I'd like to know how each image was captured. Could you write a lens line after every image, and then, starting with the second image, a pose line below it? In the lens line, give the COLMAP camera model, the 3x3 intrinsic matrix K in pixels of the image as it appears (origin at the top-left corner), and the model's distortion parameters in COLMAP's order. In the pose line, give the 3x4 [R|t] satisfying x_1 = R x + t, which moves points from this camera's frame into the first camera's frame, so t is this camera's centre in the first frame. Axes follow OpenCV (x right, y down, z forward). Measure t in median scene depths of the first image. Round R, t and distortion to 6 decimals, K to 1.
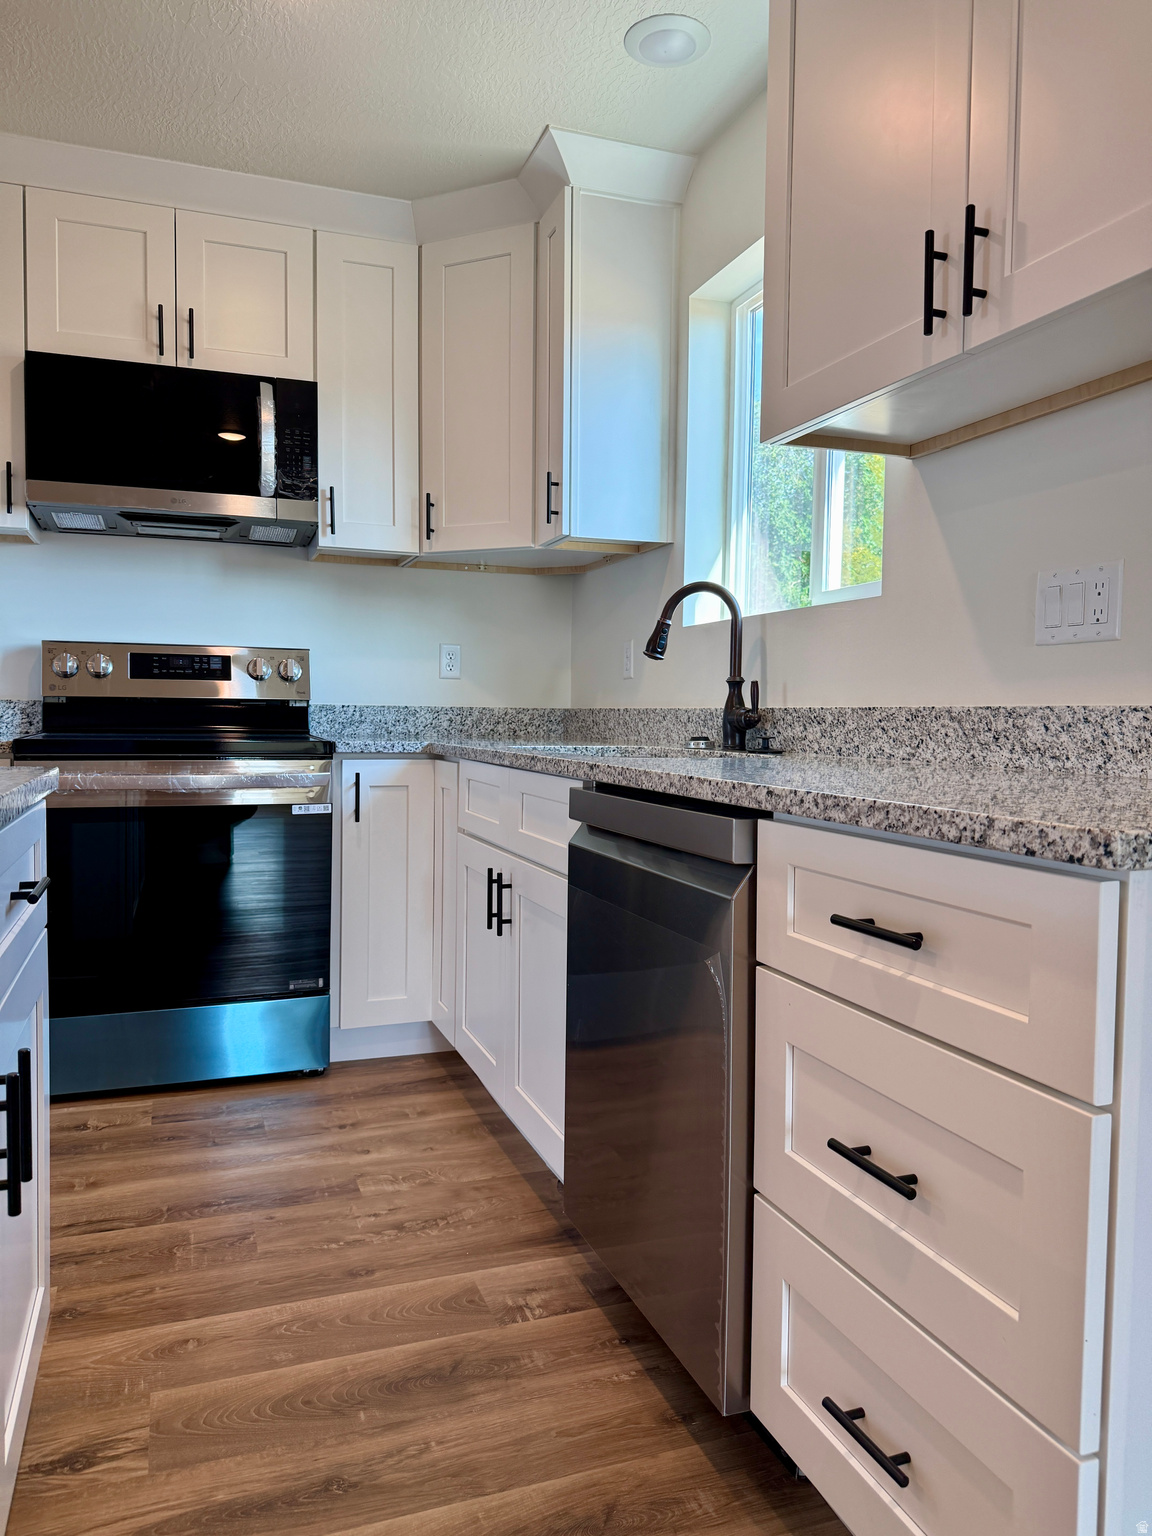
lens RADIAL K [[1083.4, 0, 537.8], [0, 1083.4, 765.5], [0, 0, 1]] dist [0.041548, -0.028693]
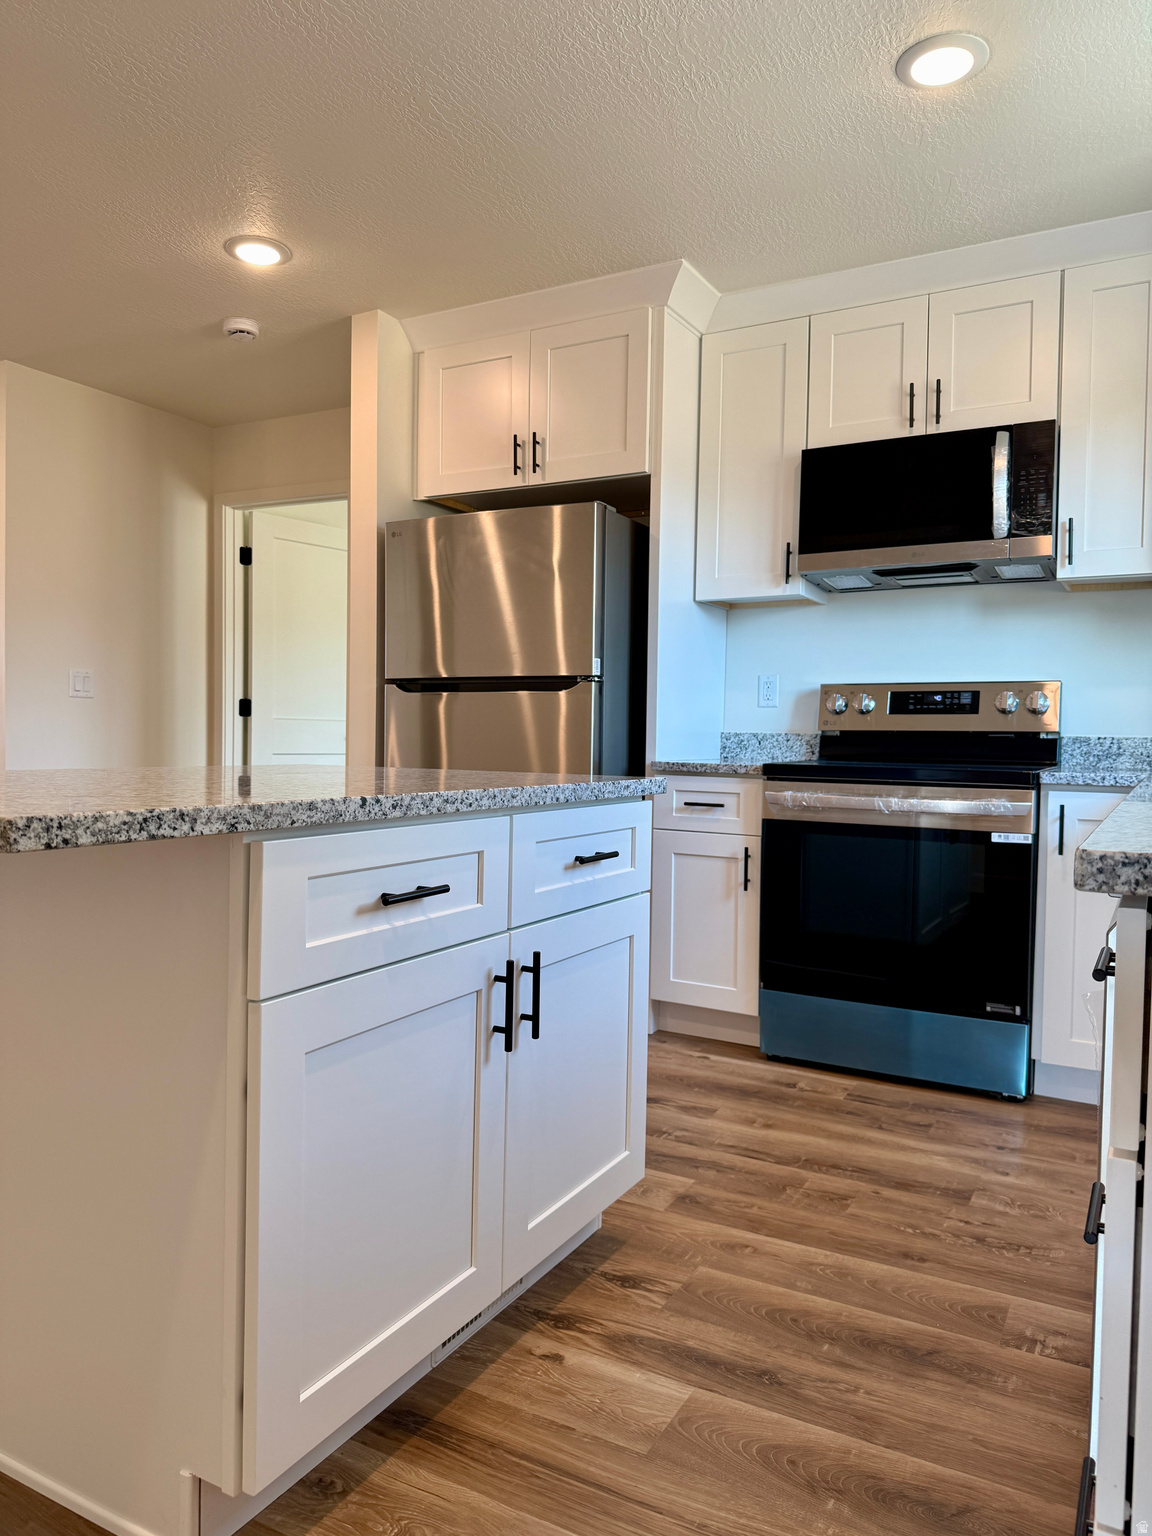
lens RADIAL K [[1072.2, 0, 576.0], [0, 1072.2, 768.0], [0, 0, 1]] dist [0.031480, -0.003541]
pose [[0.678847, 0.019914, -0.734009, 0.306116], [-0.043217, 0.998983, -0.012866, 0.006329], [0.733007, 0.040456, 0.679017, 0.004905]]
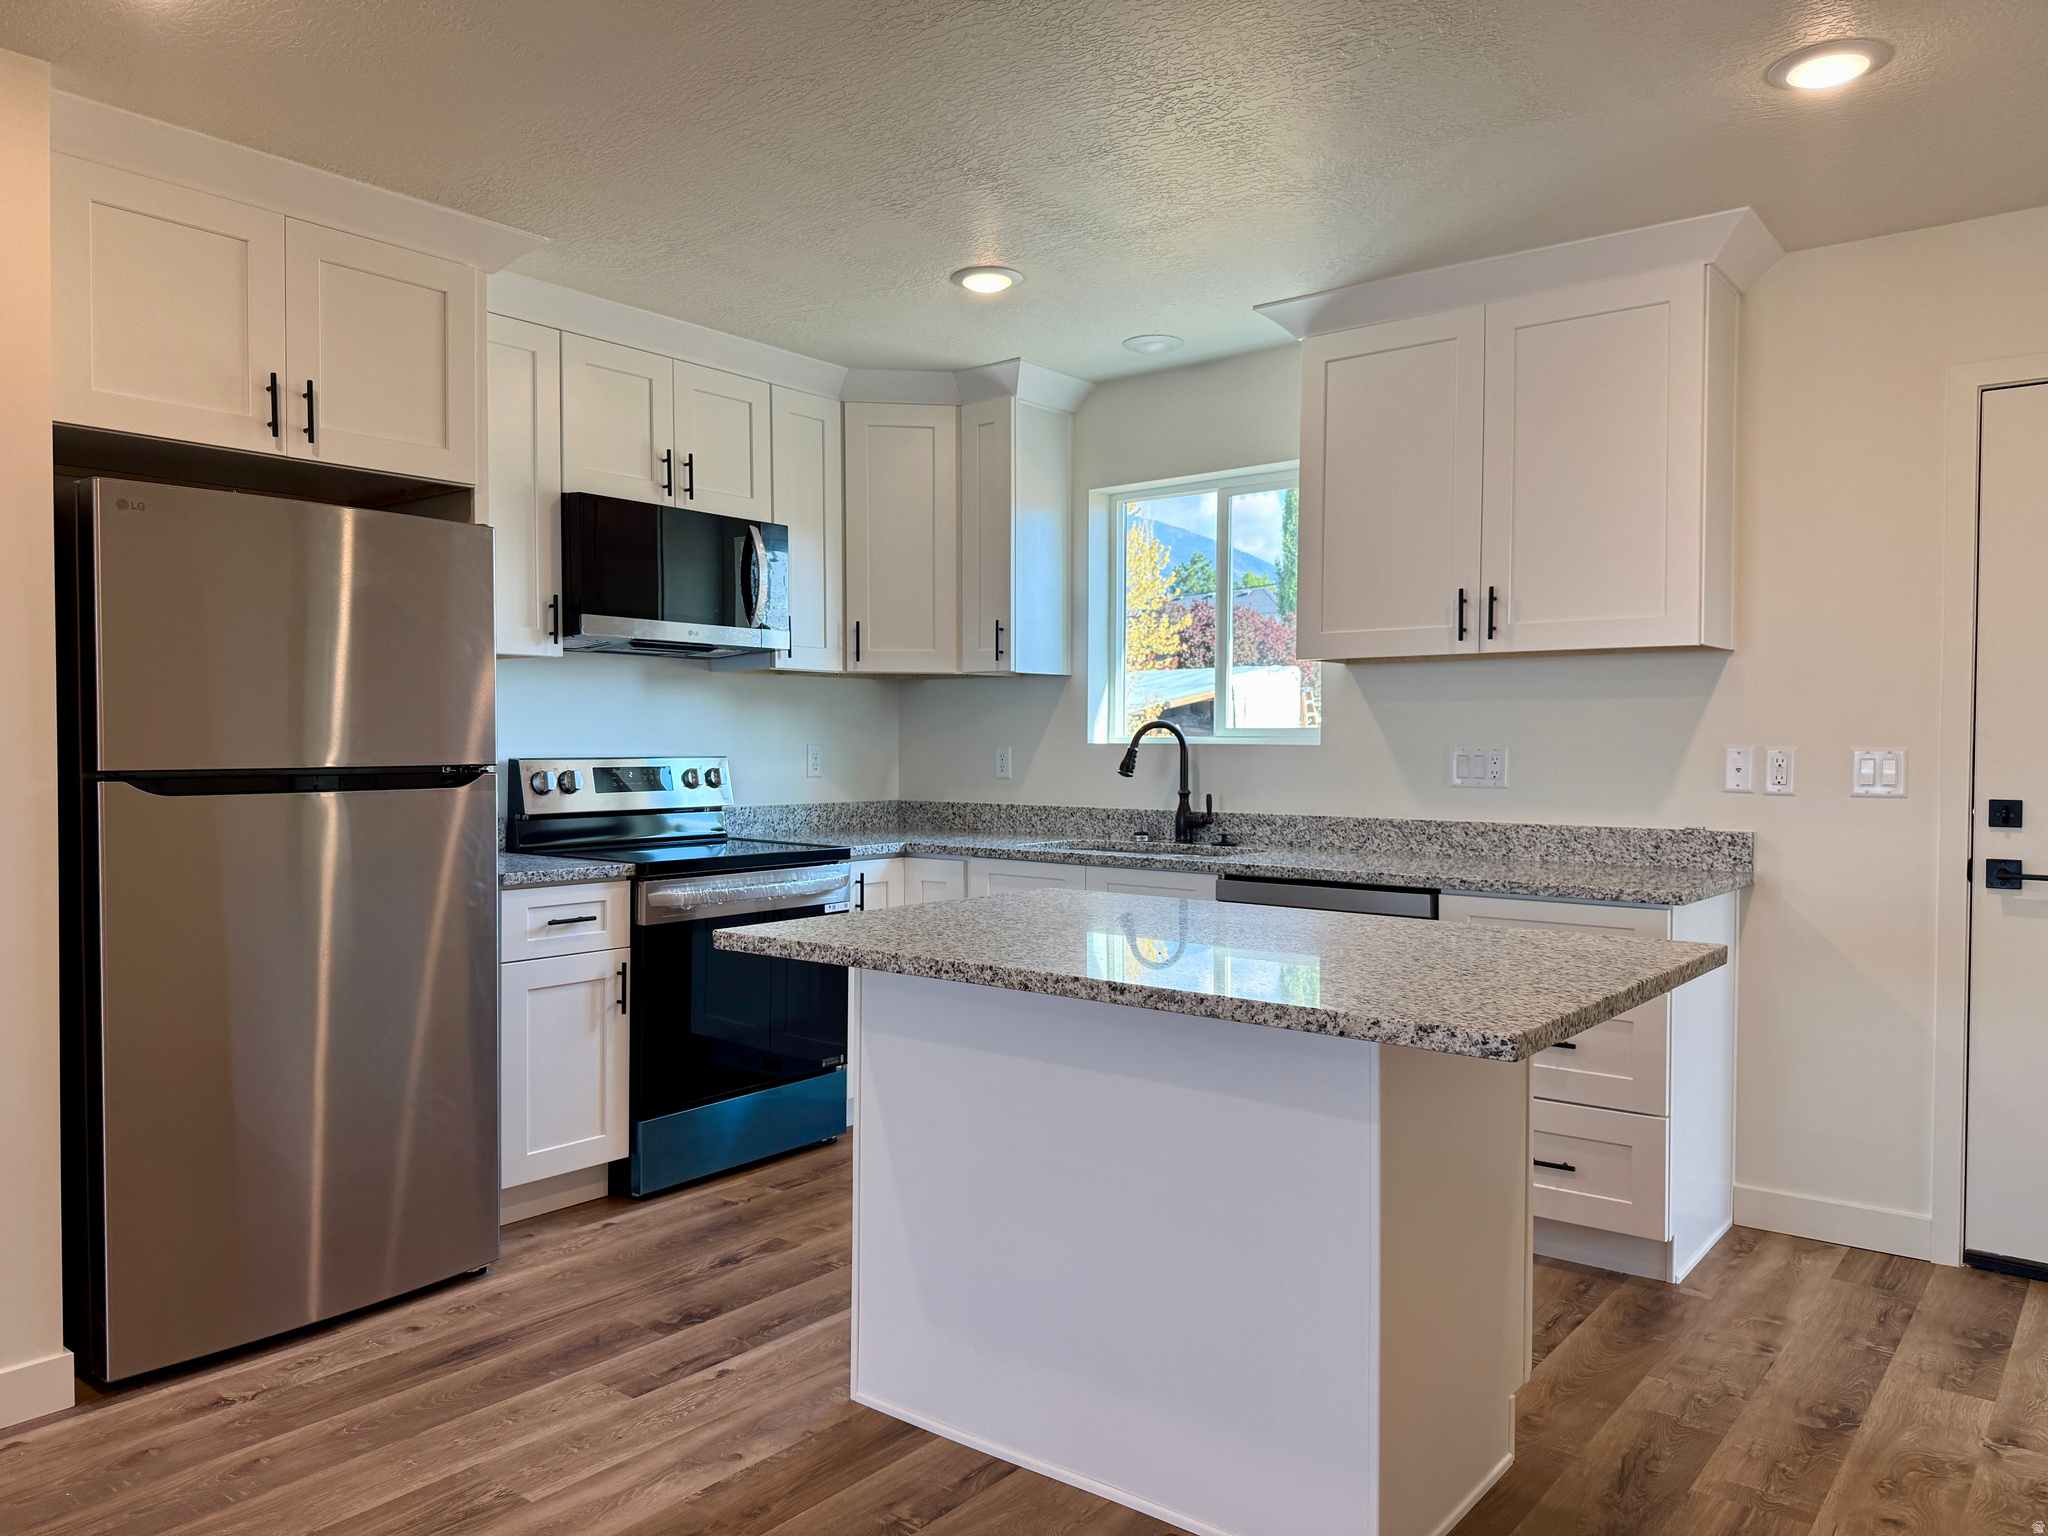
lens RADIAL K [[1447.6, 0, 983.5], [0, 1447.6, 778.3], [0, 0, 1]] dist [0.106317, -0.131824]
pose [[0.849239, -0.025434, 0.527396, -1.052734], [0.034699, 0.999368, -0.007679, -0.094296], [-0.526867, 0.024821, 0.849585, -0.464619]]
